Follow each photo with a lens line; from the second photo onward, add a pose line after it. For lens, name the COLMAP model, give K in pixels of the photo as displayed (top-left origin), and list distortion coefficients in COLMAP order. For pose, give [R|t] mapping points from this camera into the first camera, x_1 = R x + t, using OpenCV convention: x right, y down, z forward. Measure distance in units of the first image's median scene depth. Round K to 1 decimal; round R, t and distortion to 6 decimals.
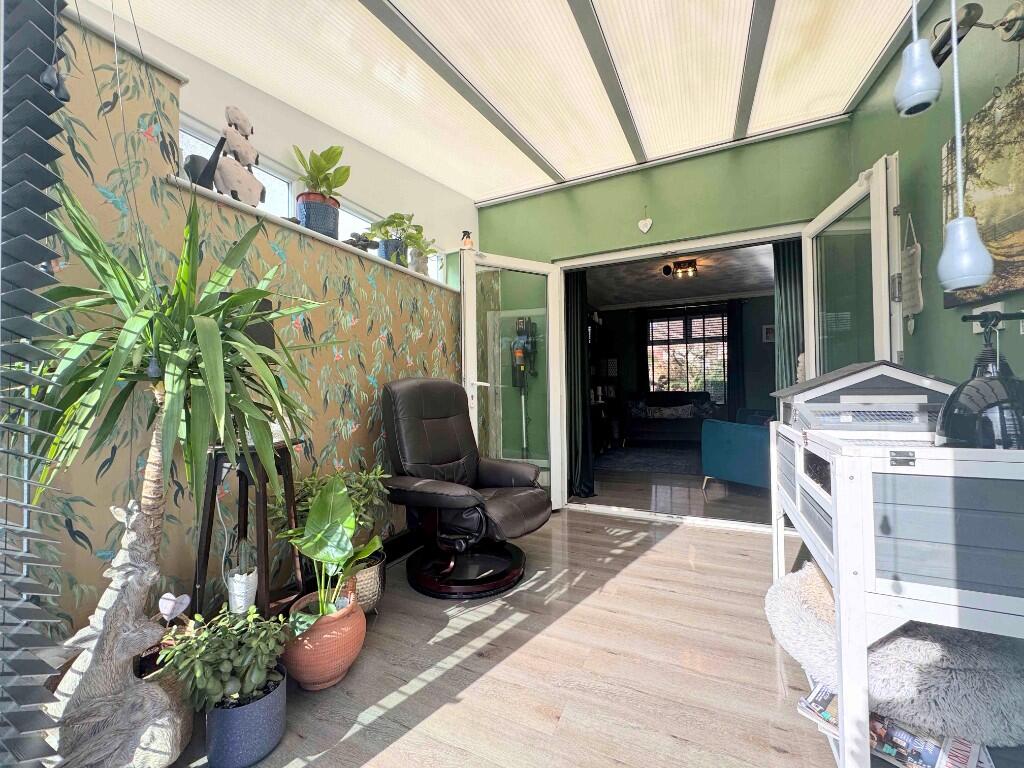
lens RADIAL K [[407.1, 0, 511.7], [0, 407.1, 383.4], [0, 0, 1]] dist [-0.001611, -0.000577]
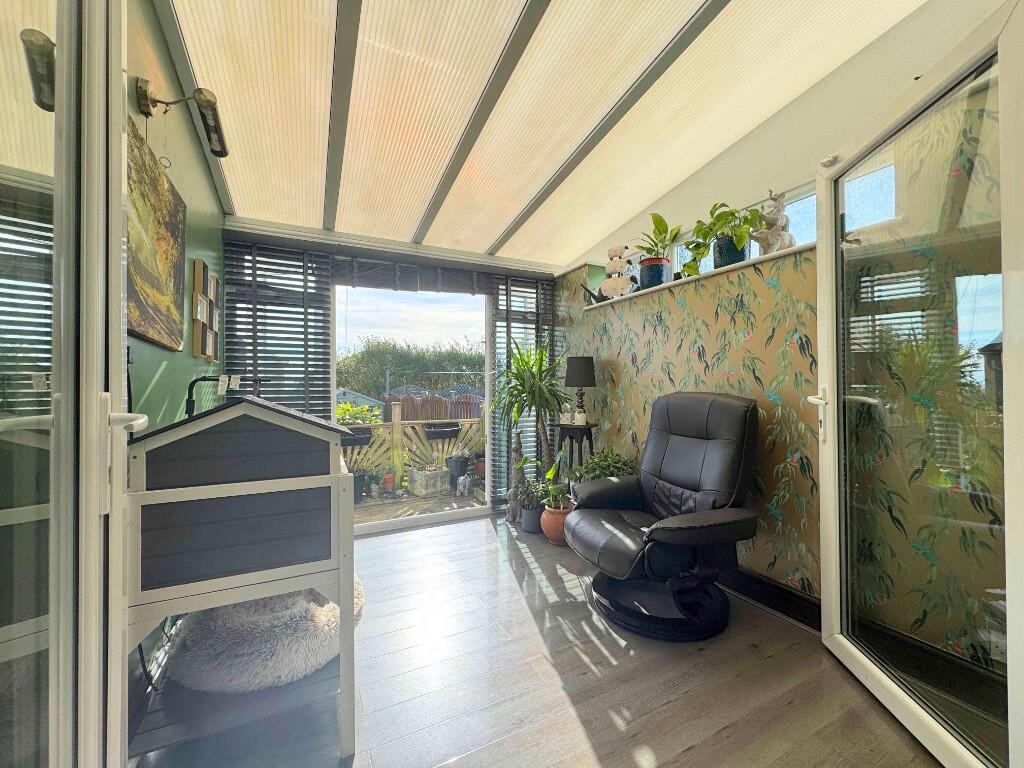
lens RADIAL K [[407.1, 0, 509.7], [0, 407.1, 384.8], [0, 0, 1]] dist [-0.001611, -0.000577]
pose [[-0.611983, 0.010261, -0.790804, 0.908807], [0.018943, 0.999819, -0.001686, -0.043335], [0.790644, -0.016012, -0.612067, 1.451651]]
